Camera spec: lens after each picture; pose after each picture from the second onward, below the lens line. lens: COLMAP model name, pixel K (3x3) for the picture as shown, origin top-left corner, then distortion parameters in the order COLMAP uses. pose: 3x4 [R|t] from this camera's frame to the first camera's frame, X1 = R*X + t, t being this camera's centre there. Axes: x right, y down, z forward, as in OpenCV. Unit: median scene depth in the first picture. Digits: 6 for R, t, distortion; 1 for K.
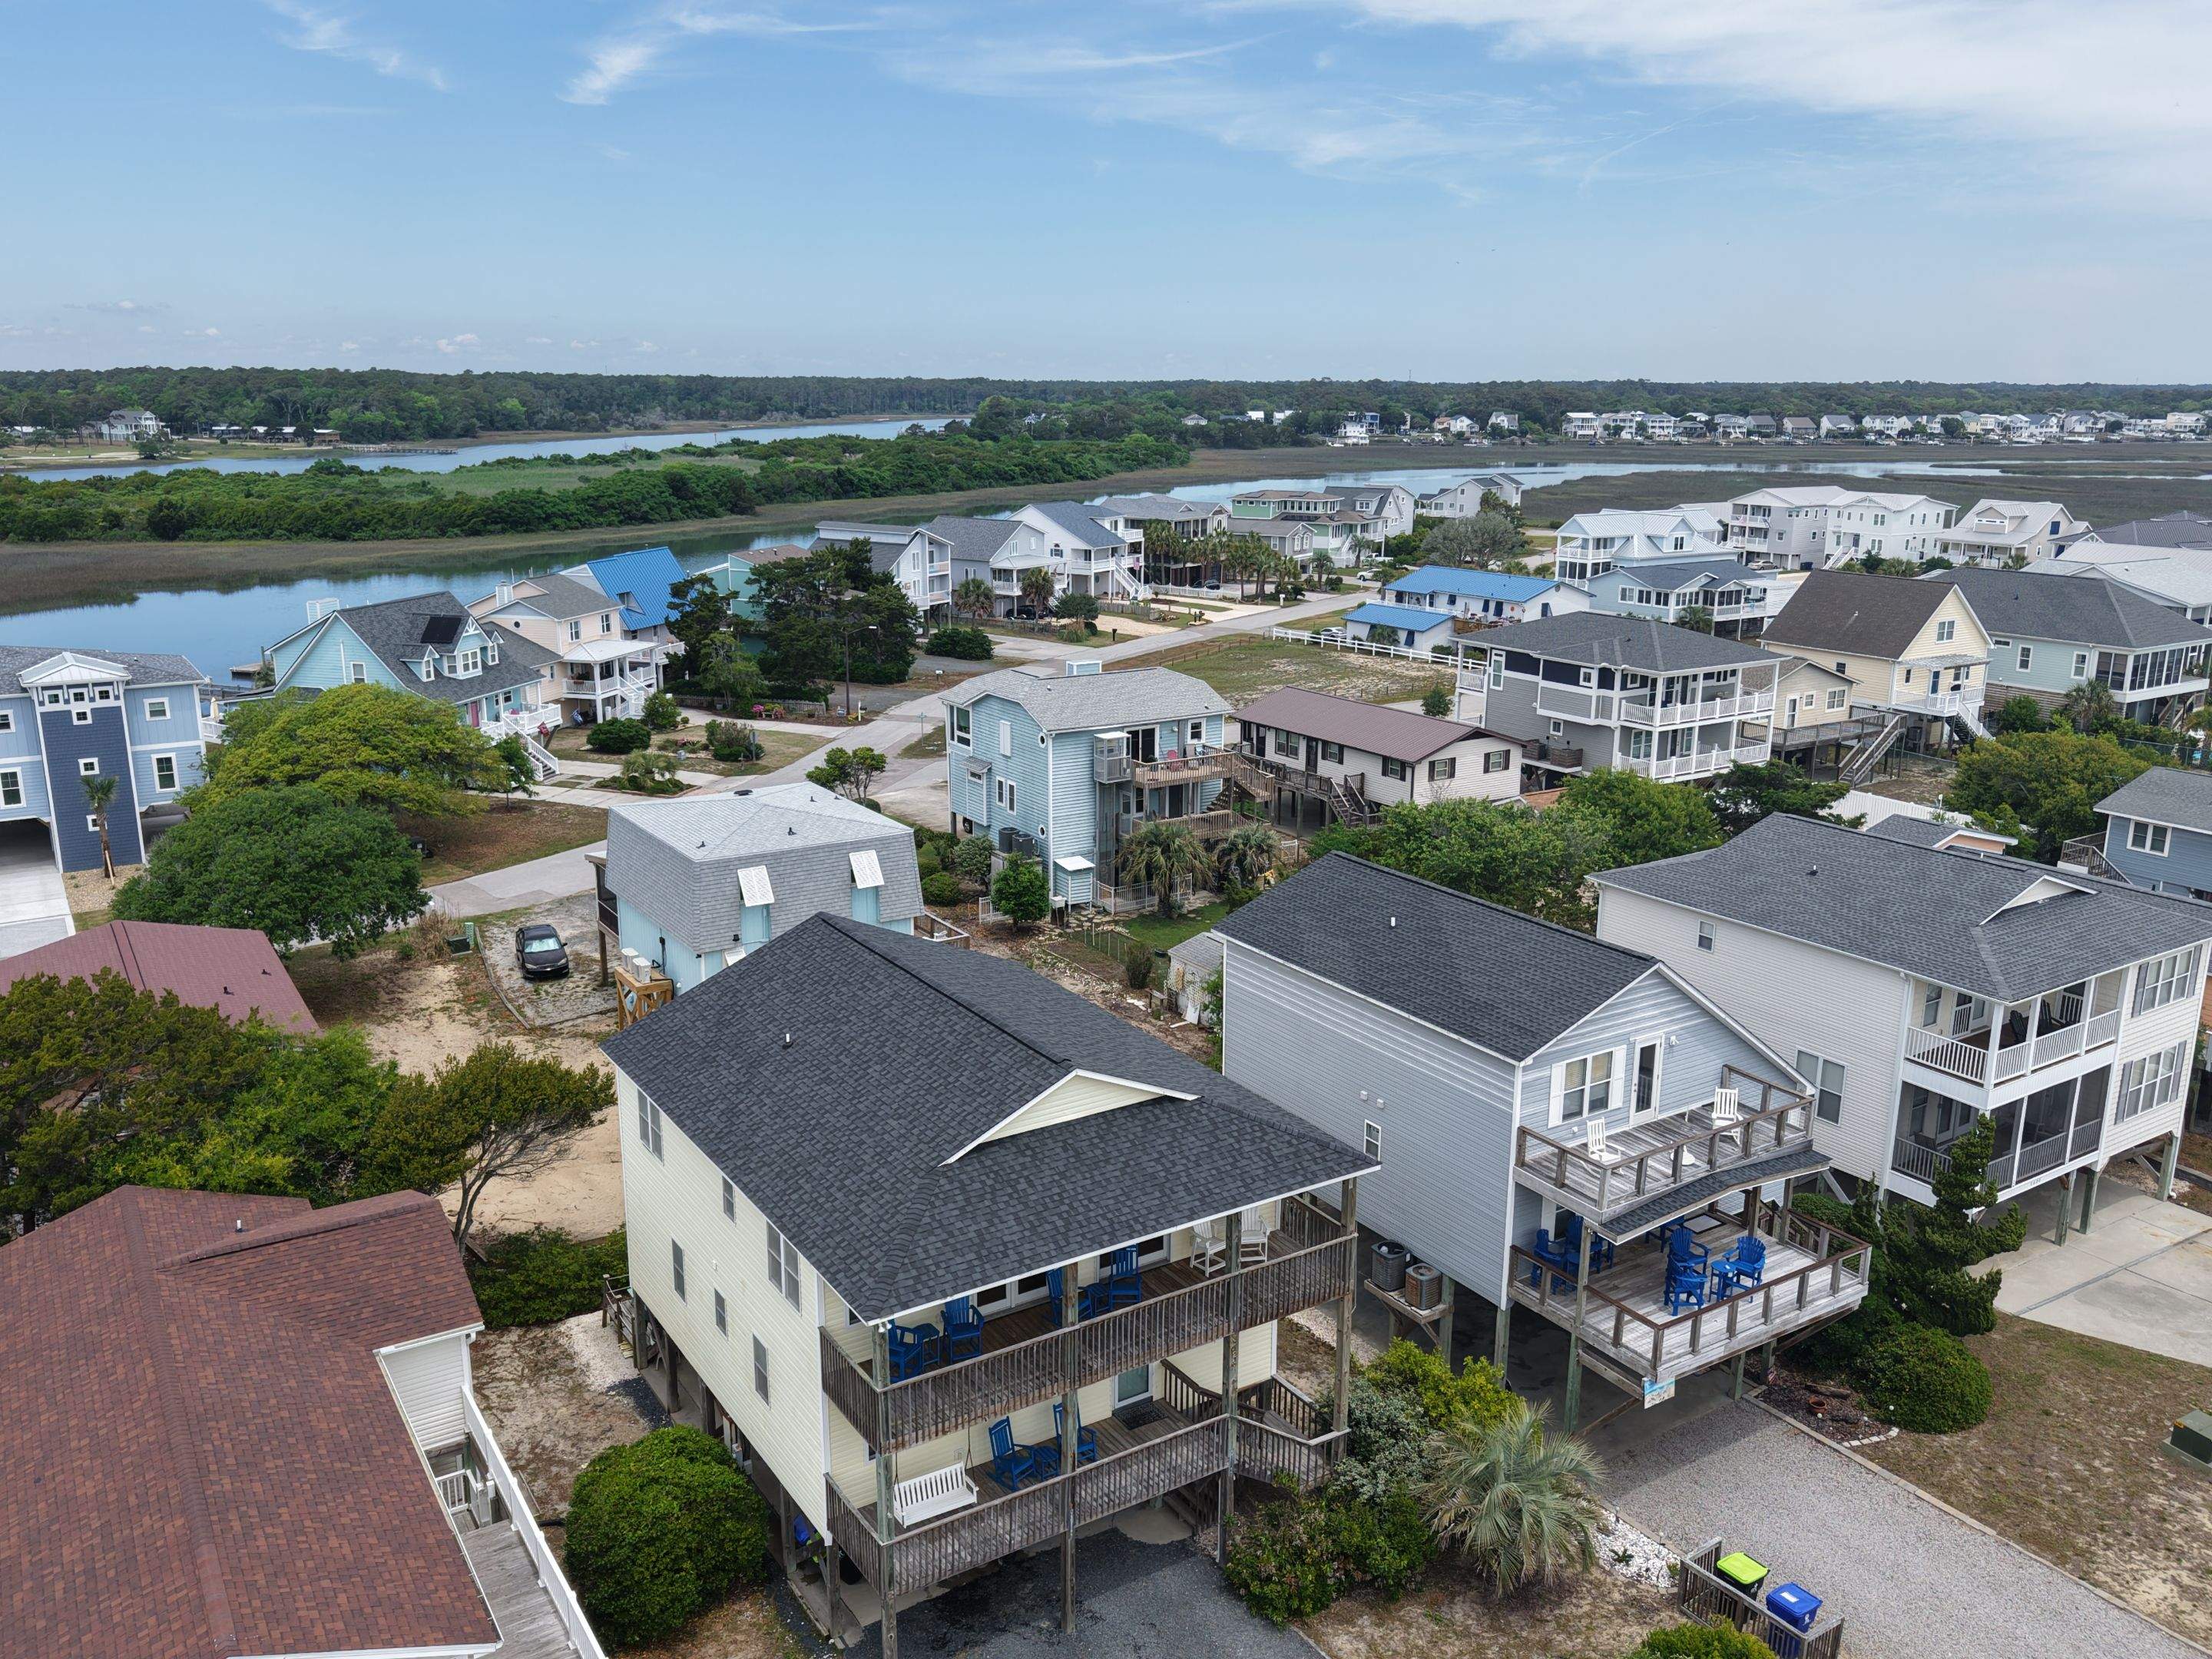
lens RADIAL K [[1736.2, 0, 1102.0], [0, 1736.2, 830.6], [0, 0, 1]] dist [0.058649, -0.091252]
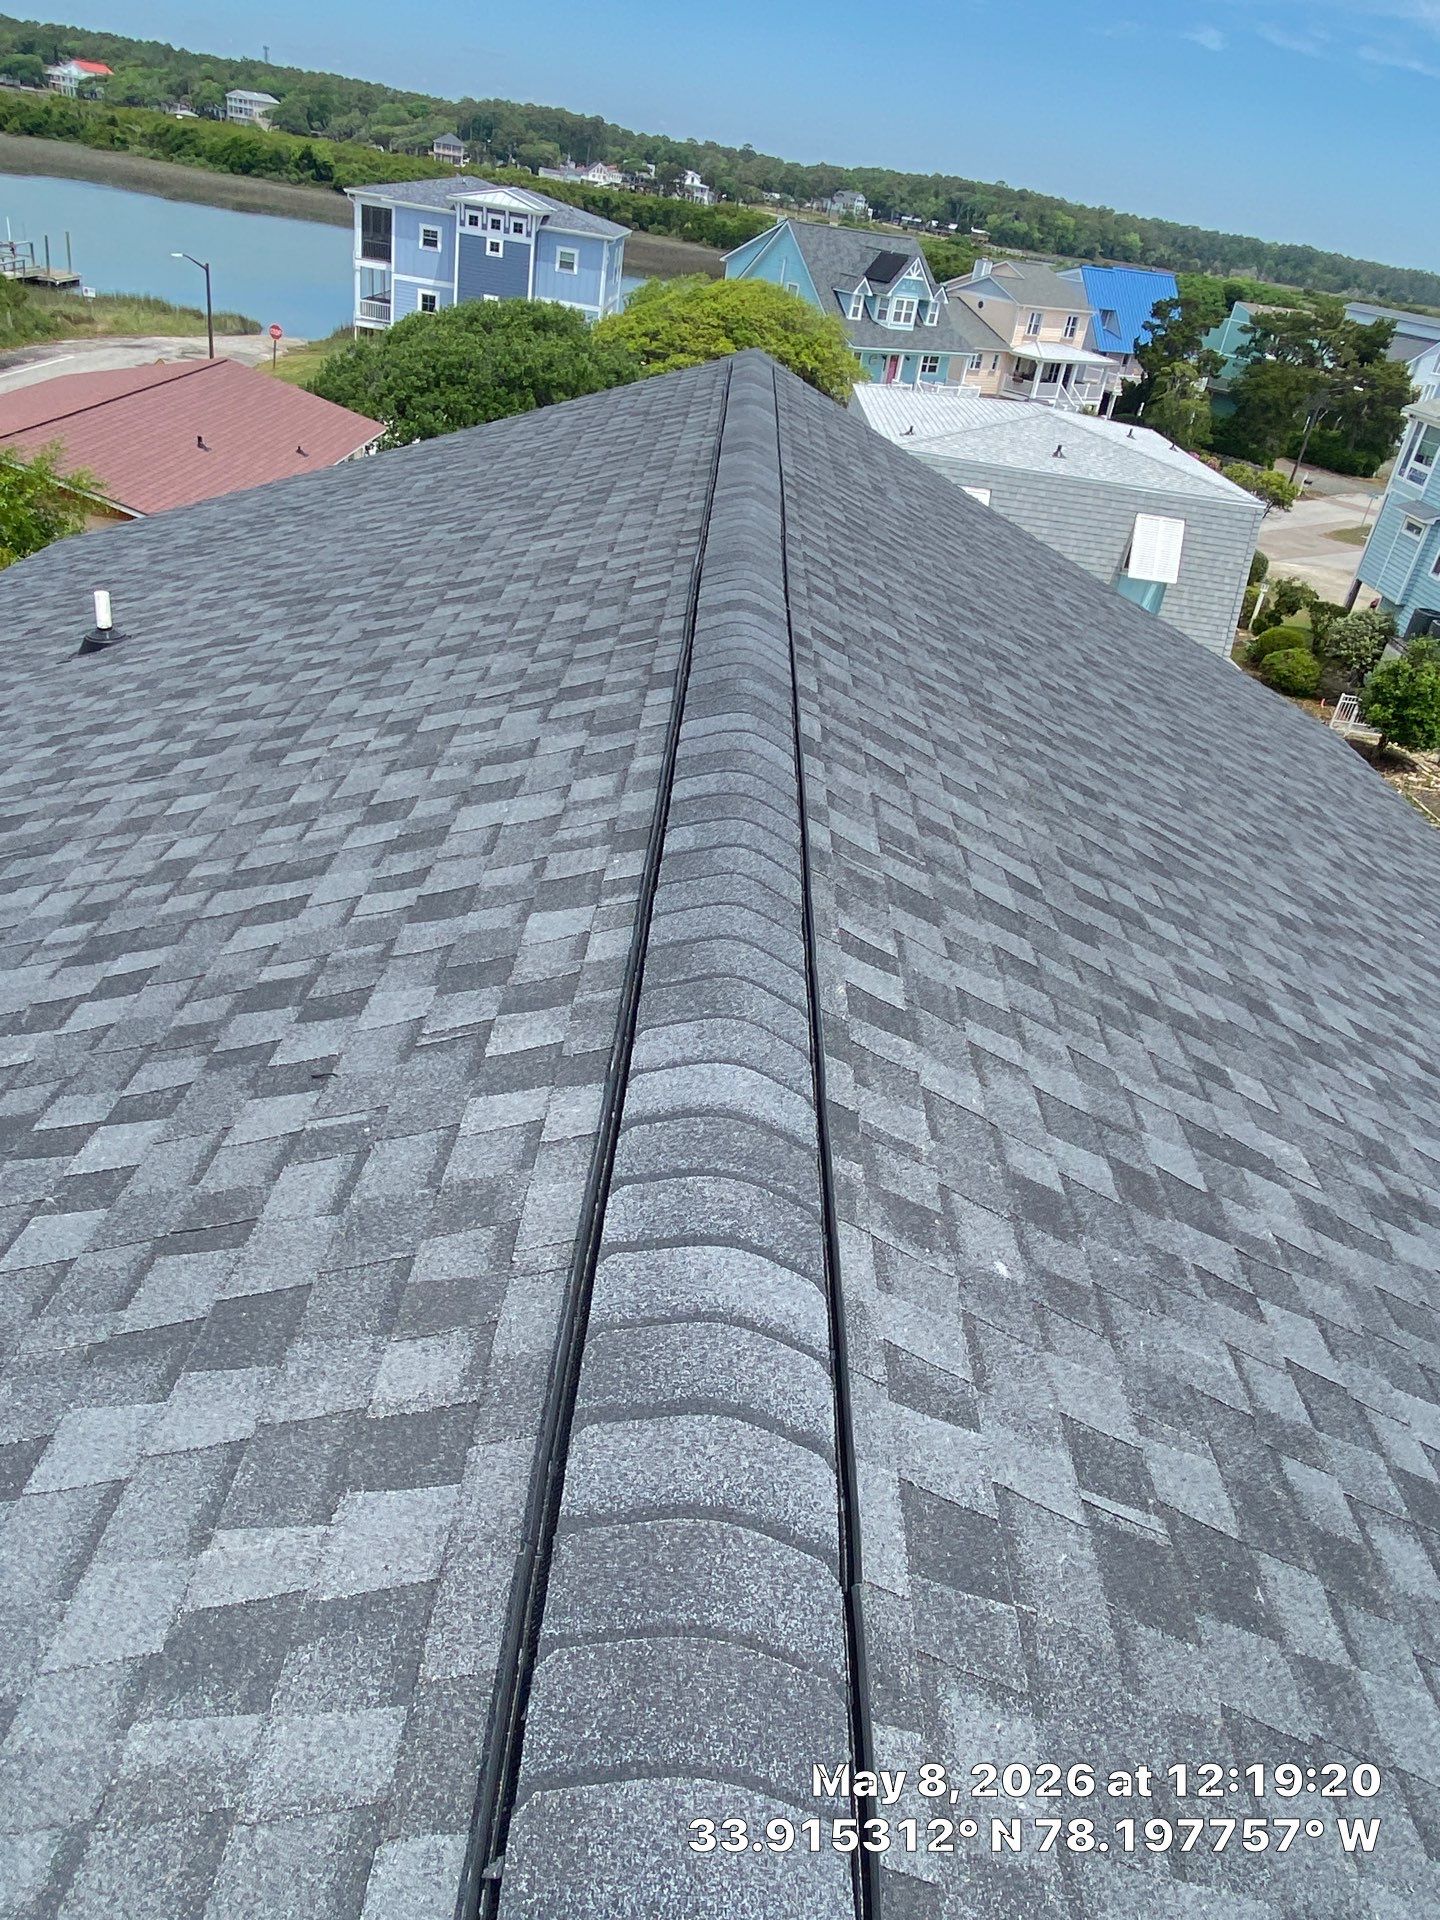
lens RADIAL K [[1296.3, 0, 725.5], [0, 1296.3, 959.9], [0, 0, 1]] dist [0.068597, -0.083053]
pose [[0.821959, 0.385393, -0.419351, -0.011604], [-0.270215, 0.912026, 0.308532, 0.034604], [0.501366, -0.140286, 0.853787, 0.354925]]
